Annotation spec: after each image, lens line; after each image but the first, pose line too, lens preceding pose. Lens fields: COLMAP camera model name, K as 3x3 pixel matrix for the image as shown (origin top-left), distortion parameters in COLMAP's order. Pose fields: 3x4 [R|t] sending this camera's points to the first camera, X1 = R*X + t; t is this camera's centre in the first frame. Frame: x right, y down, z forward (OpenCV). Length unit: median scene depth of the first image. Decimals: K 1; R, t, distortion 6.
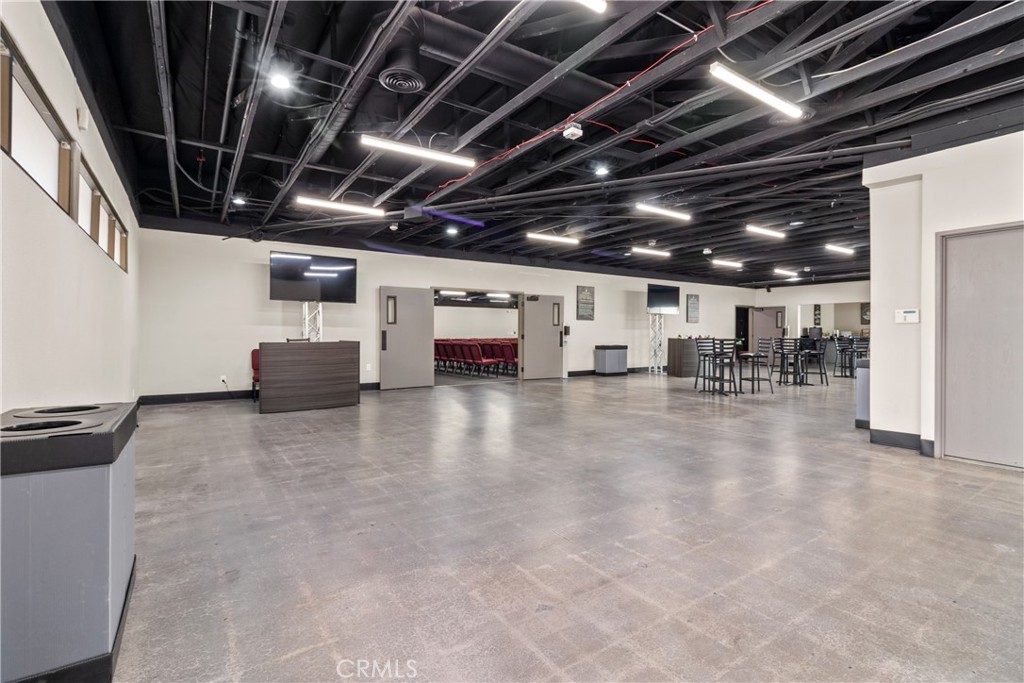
lens RADIAL K [[487.0, 0, 512.6], [0, 487.0, 336.5], [0, 0, 1]] dist [0.003458, 0.000254]
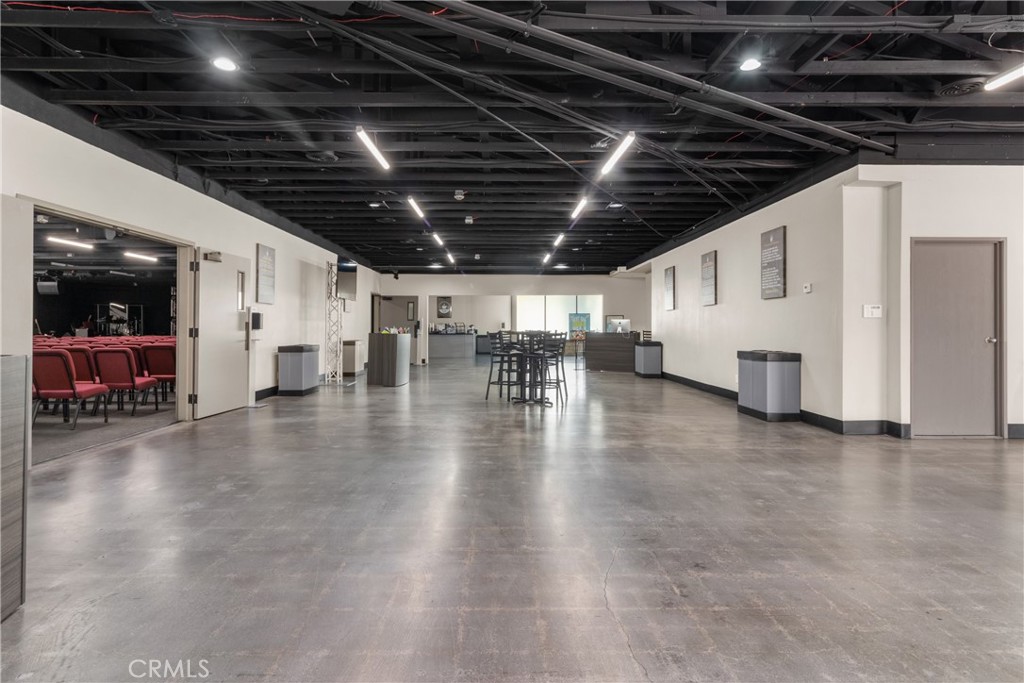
lens RADIAL K [[560.5, 0, 507.4], [0, 560.5, 324.3], [0, 0, 1]] dist [0.001747, -0.000238]
pose [[0.545434, 0.005868, 0.838133, -0.274605], [0.002610, 0.999959, -0.008700, -0.002116], [-0.838150, 0.006933, 0.545396, 0.409848]]
